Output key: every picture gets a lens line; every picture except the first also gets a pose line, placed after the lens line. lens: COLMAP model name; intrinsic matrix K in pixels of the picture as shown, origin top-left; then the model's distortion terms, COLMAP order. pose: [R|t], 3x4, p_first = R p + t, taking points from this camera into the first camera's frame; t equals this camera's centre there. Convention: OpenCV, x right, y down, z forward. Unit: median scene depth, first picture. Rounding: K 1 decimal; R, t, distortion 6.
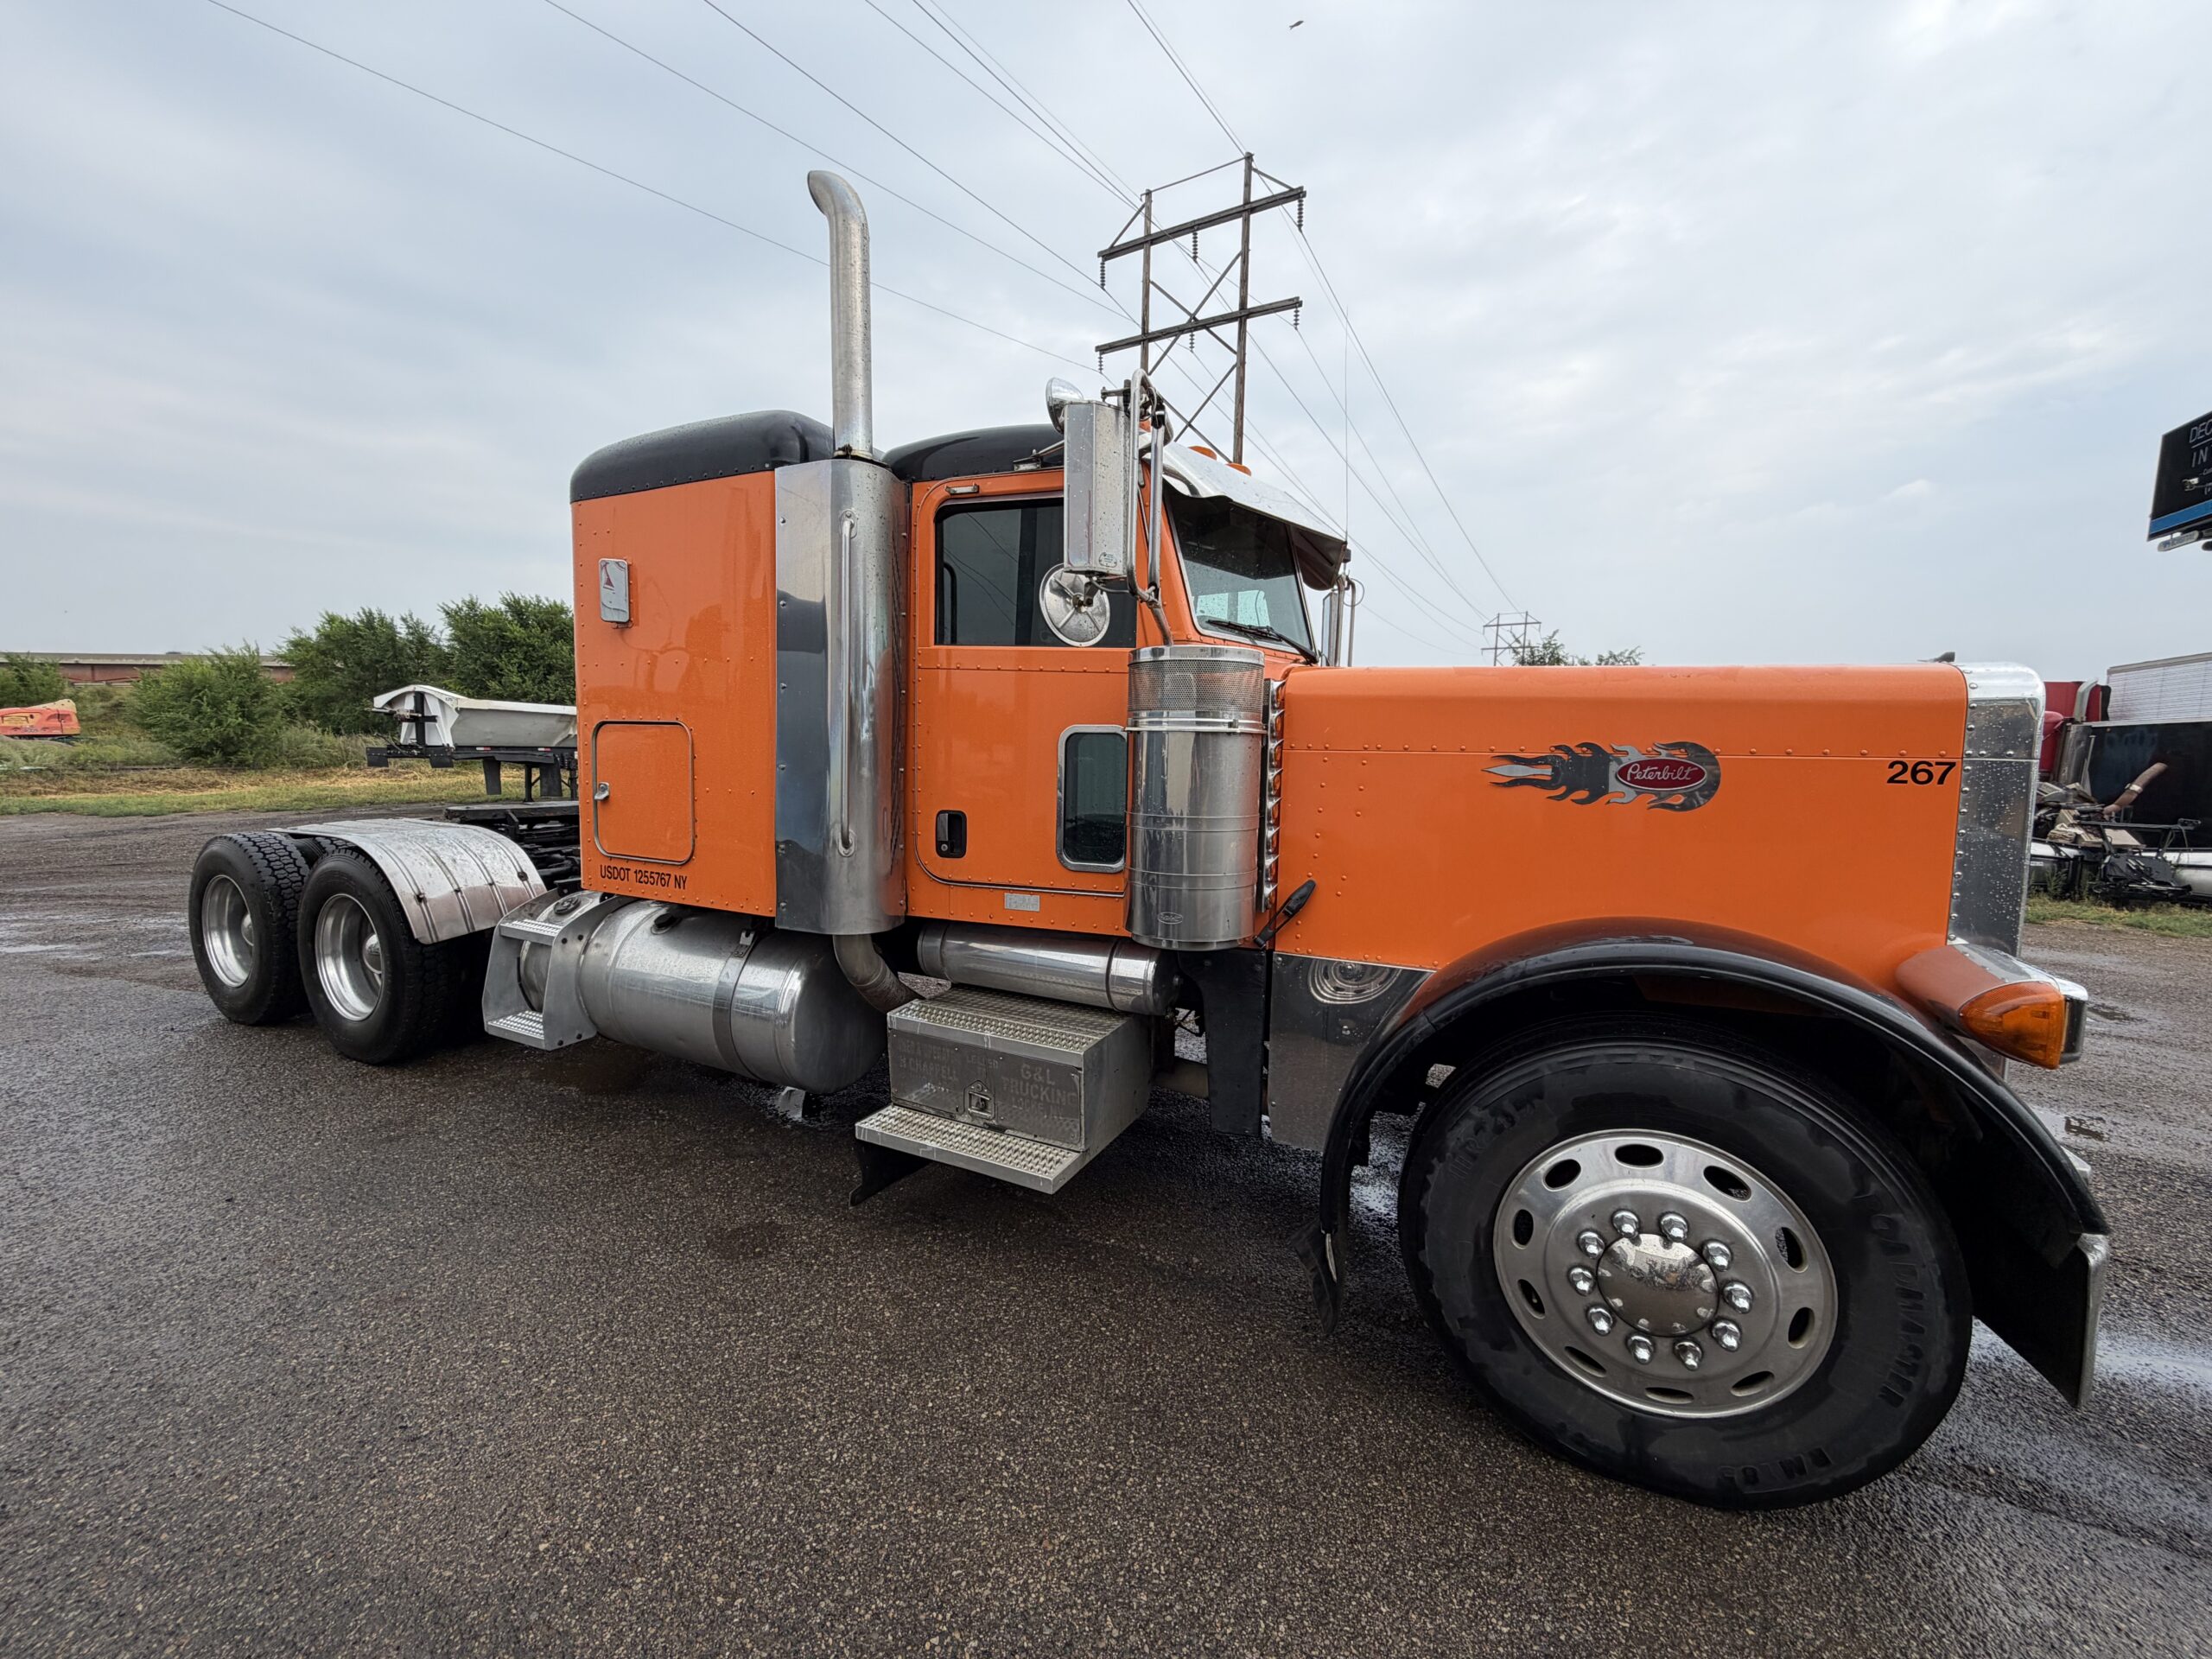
lens RADIAL K [[878.0, 0, 1099.0], [0, 878.0, 829.9], [0, 0, 1]] dist [-0.000314, -0.000308]
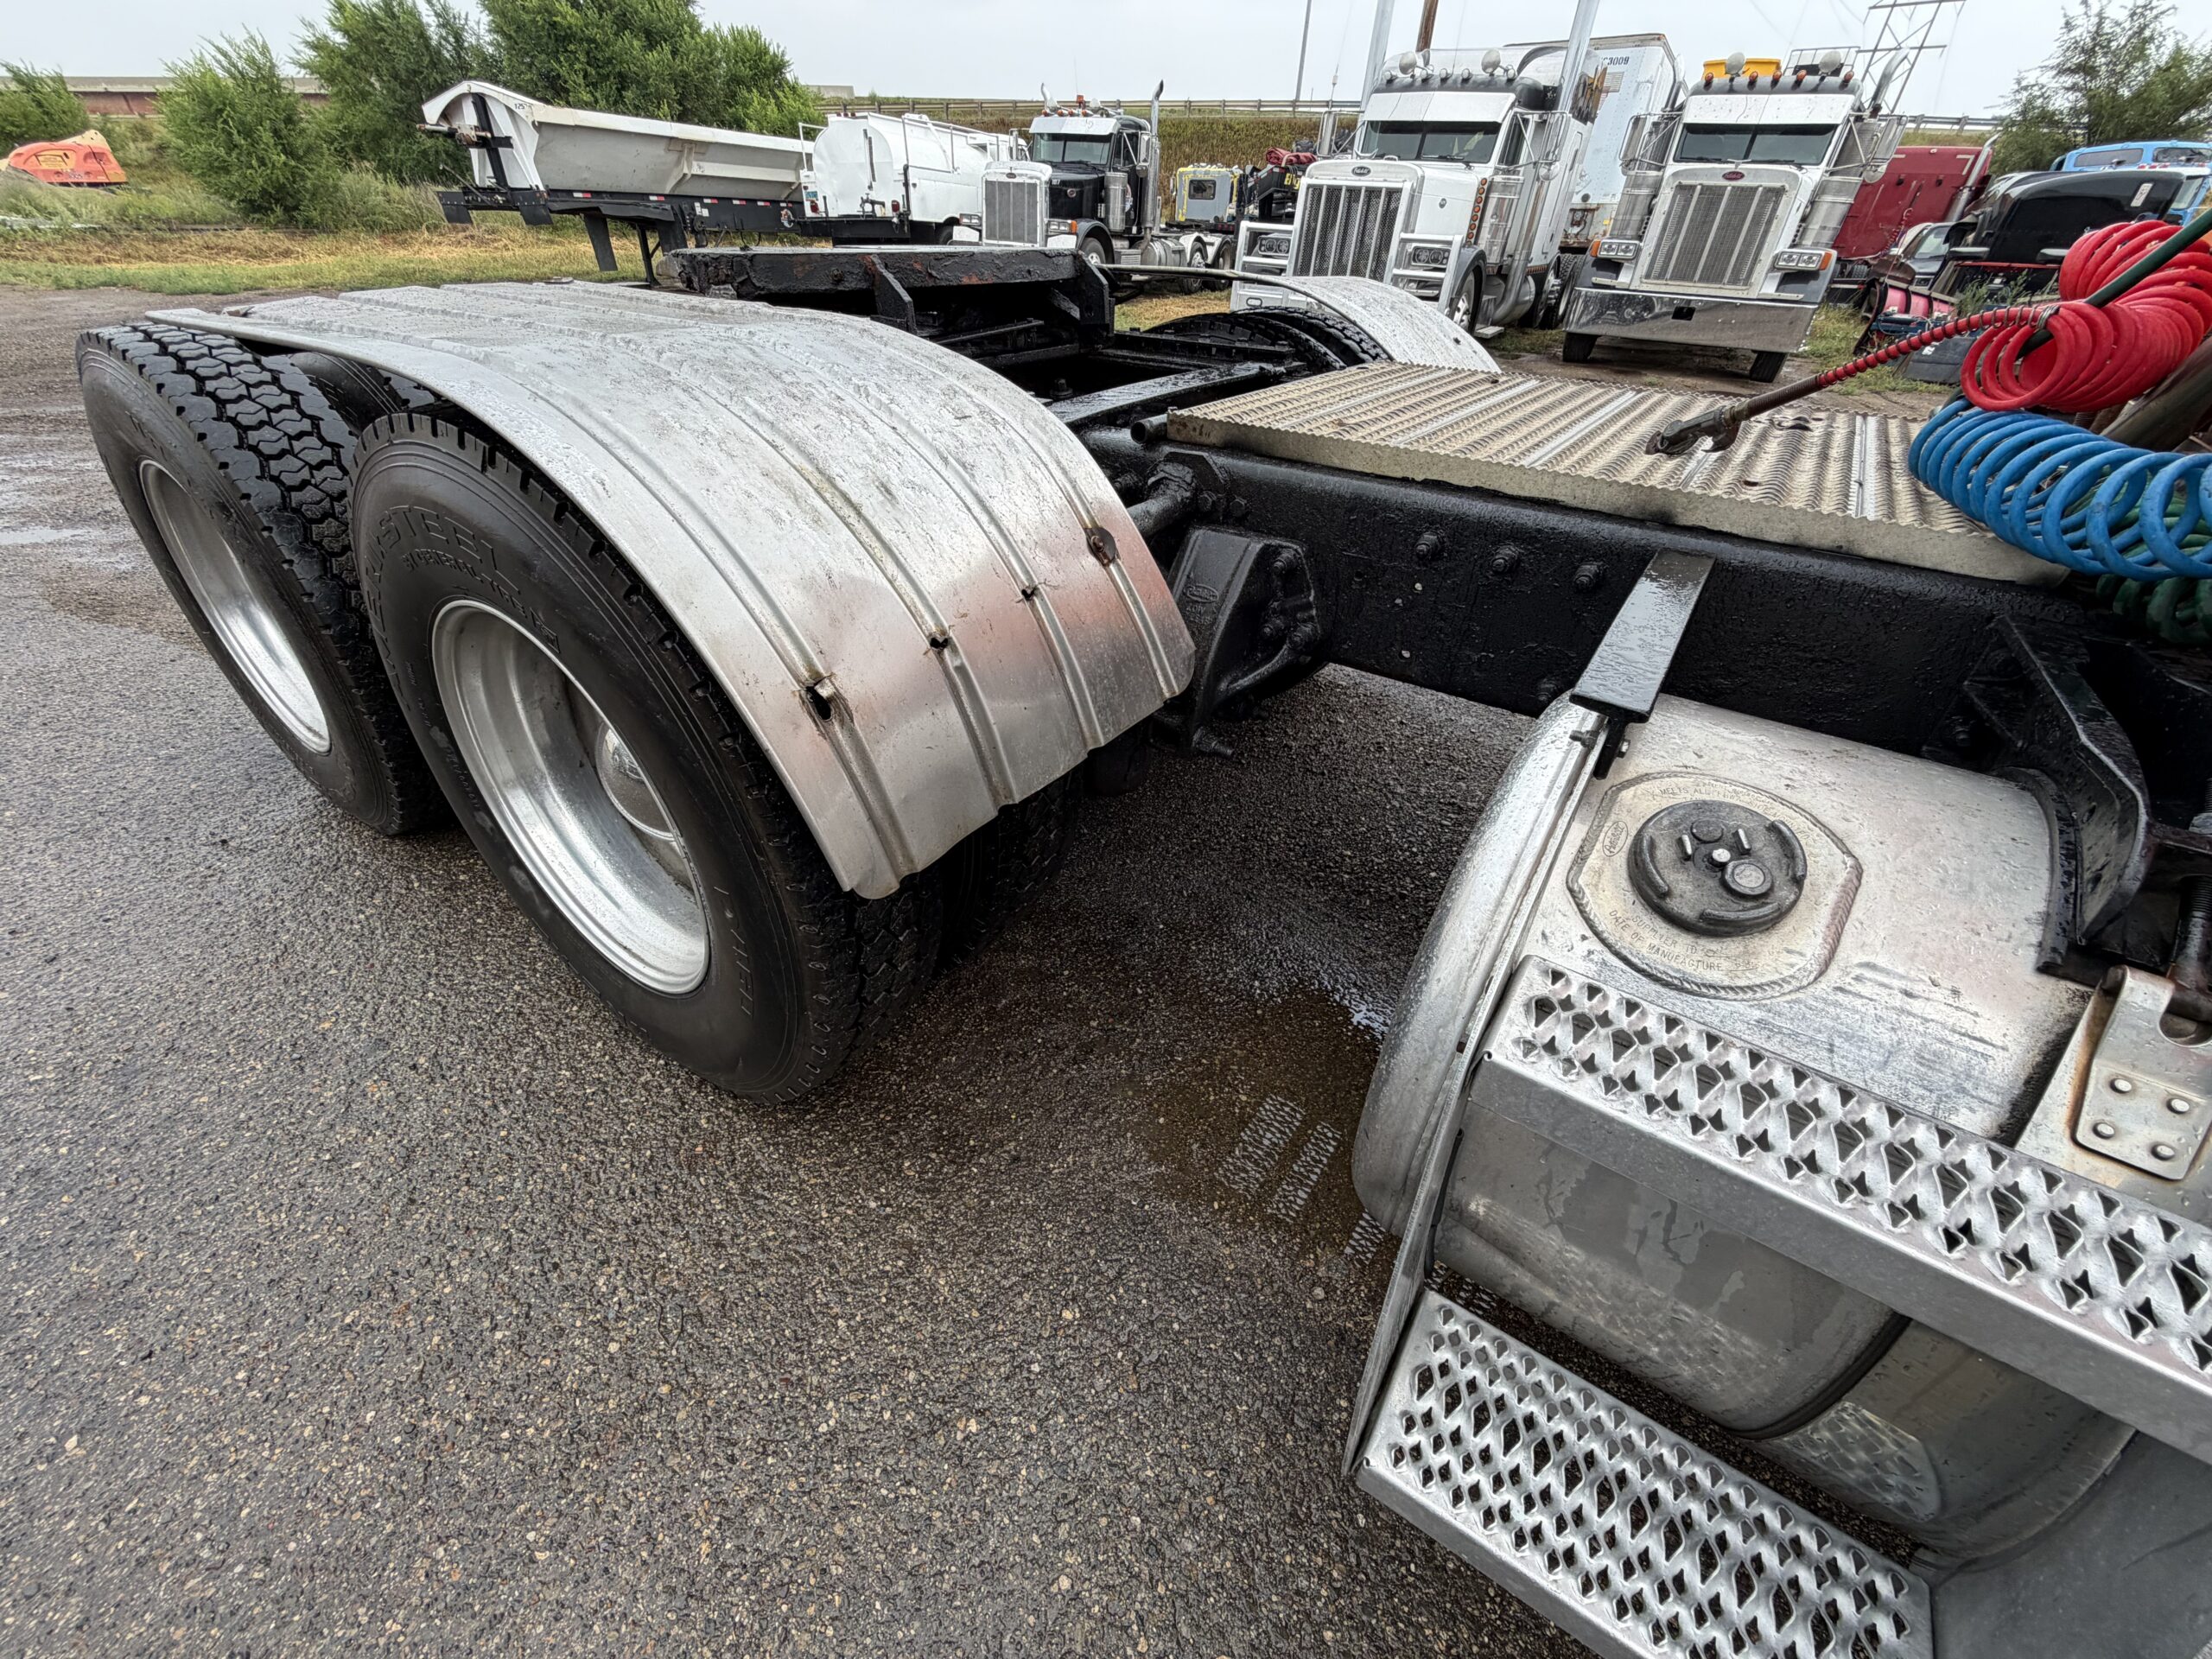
lens RADIAL K [[878.0, 0, 1099.0], [0, 878.0, 829.9], [0, 0, 1]] dist [-0.000314, -0.000308]
pose [[0.989656, 0.087427, -0.113743, -0.153276], [-0.020436, 0.870680, 0.491426, -0.000132], [0.141997, -0.484018, 0.863460, 0.182711]]
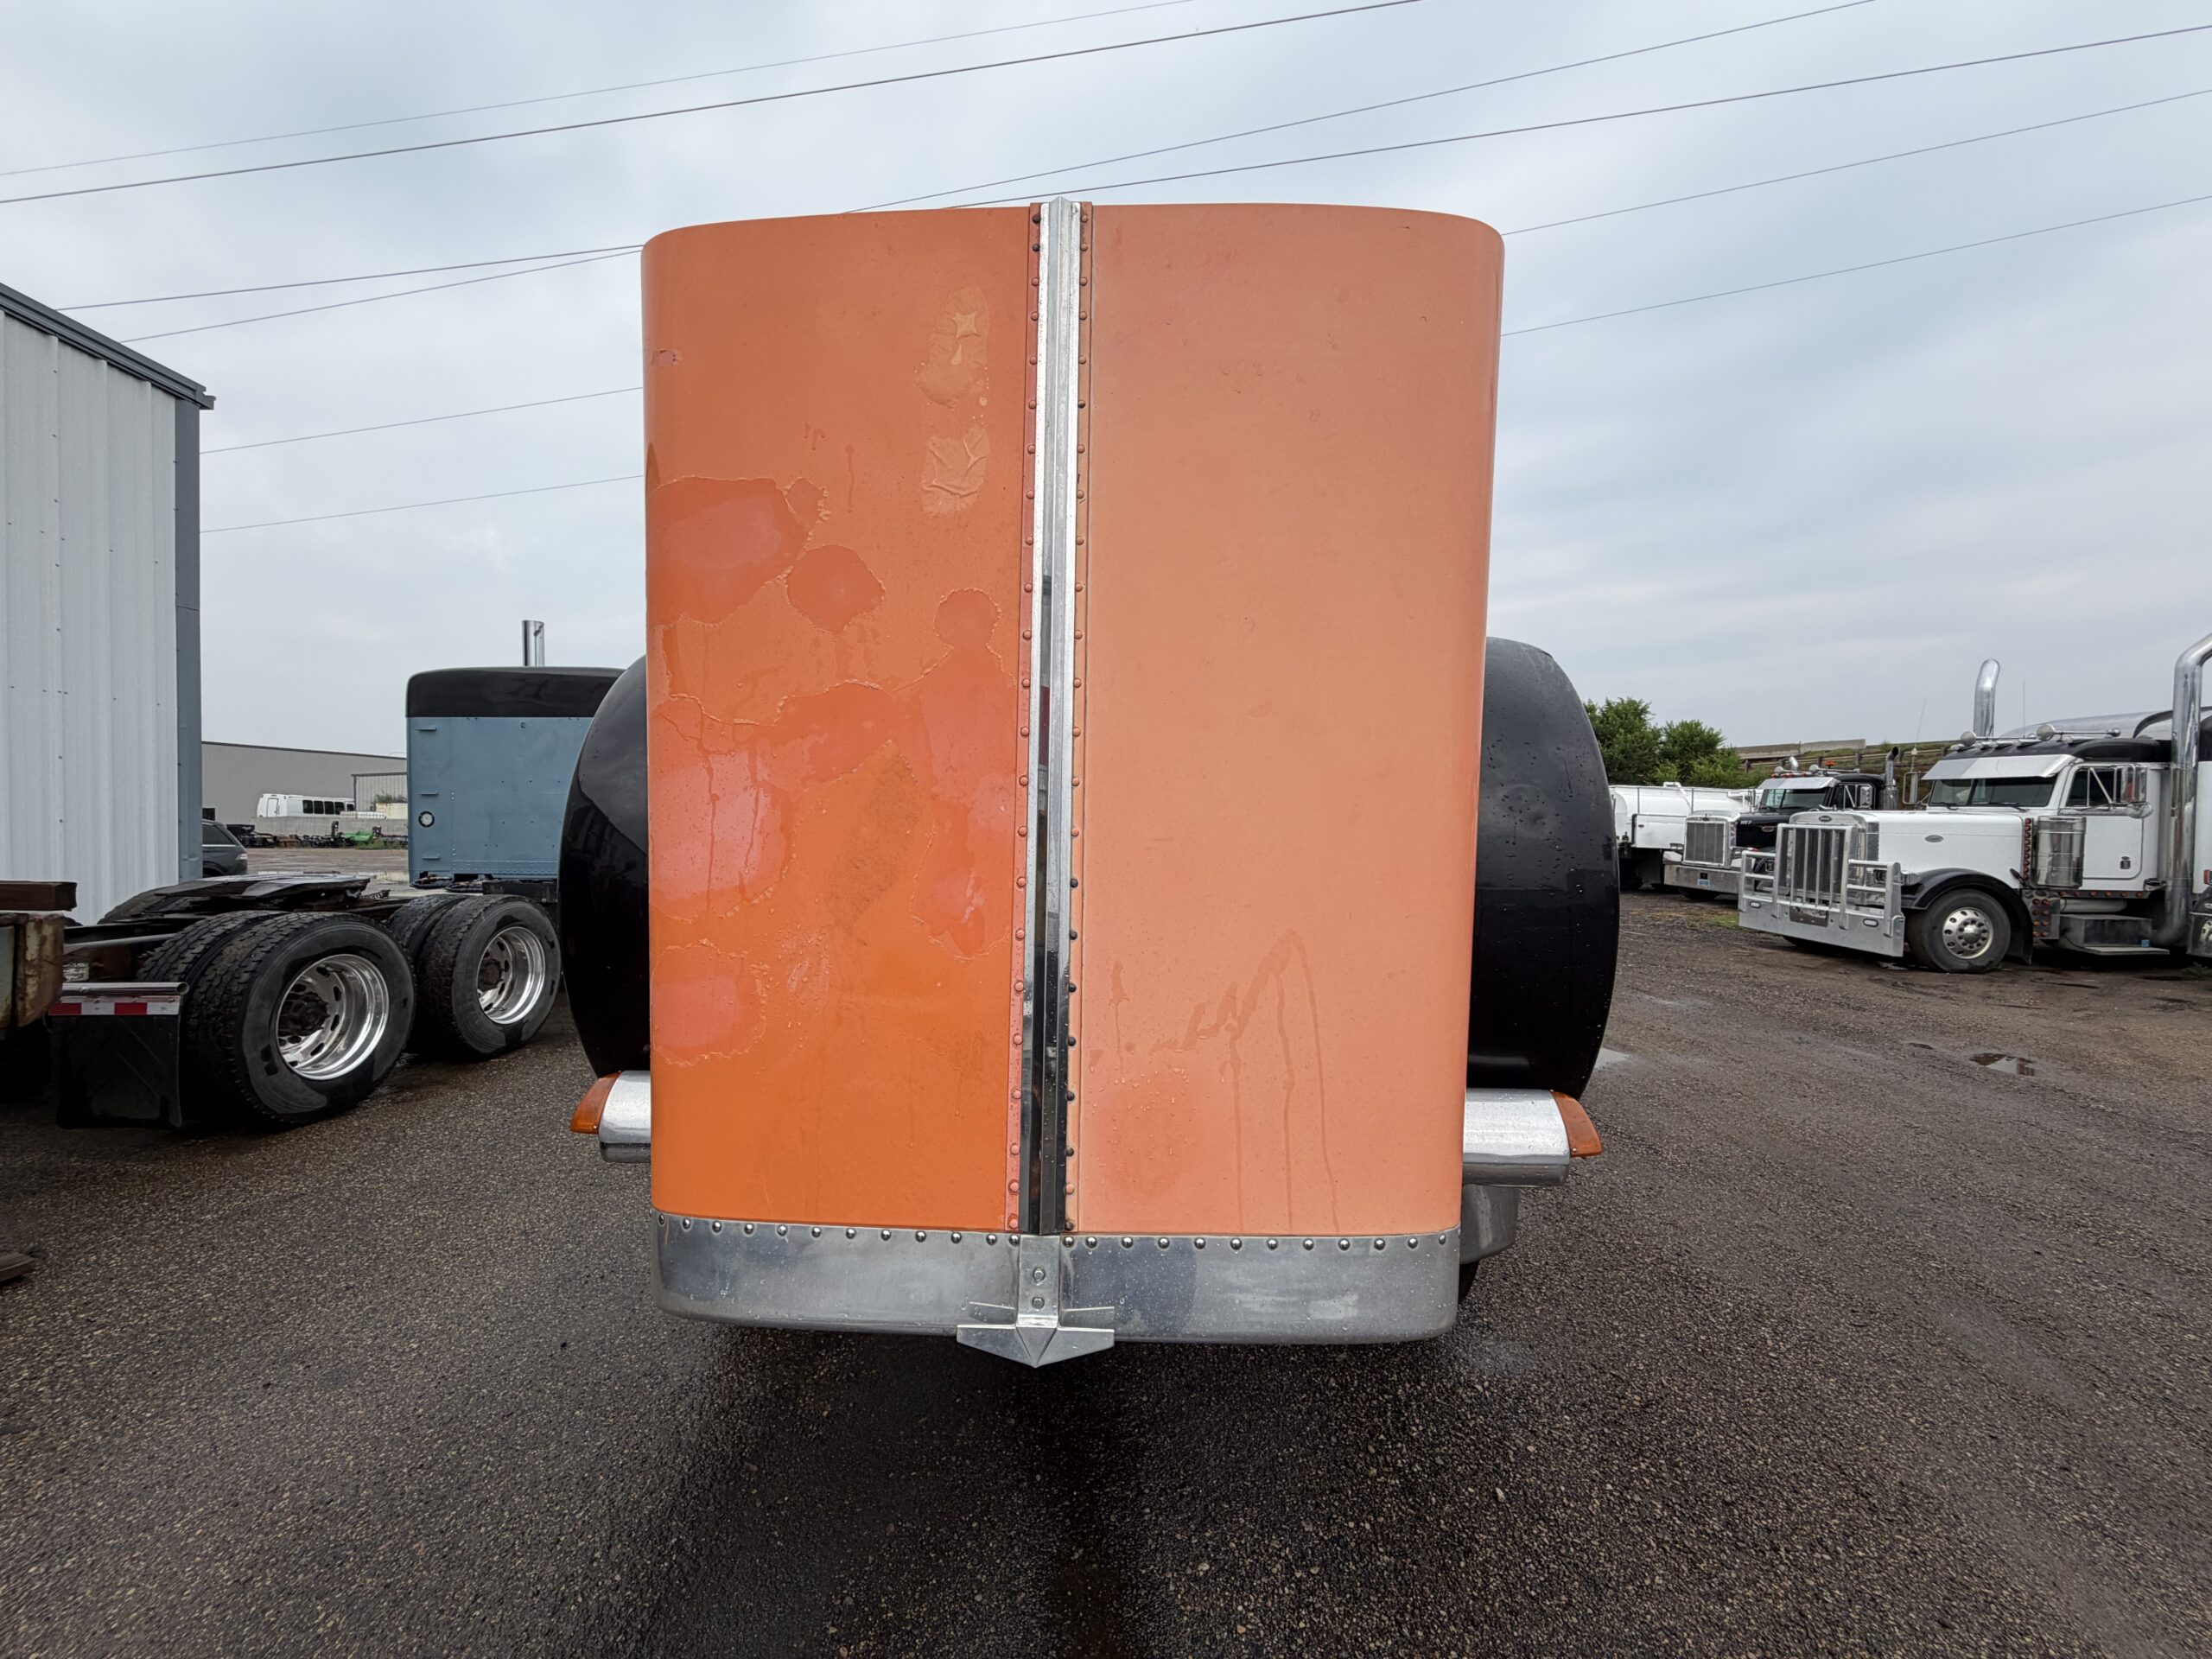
lens RADIAL K [[880.5, 0, 1097.9], [0, 880.5, 832.7], [0, 0, 1]] dist [0.001932, -0.000208]
pose [[0.409719, -0.006916, -0.912185, 0.252607], [-0.085592, 0.995268, -0.045990, -0.000703], [0.908187, 0.096918, 0.407189, 0.092690]]
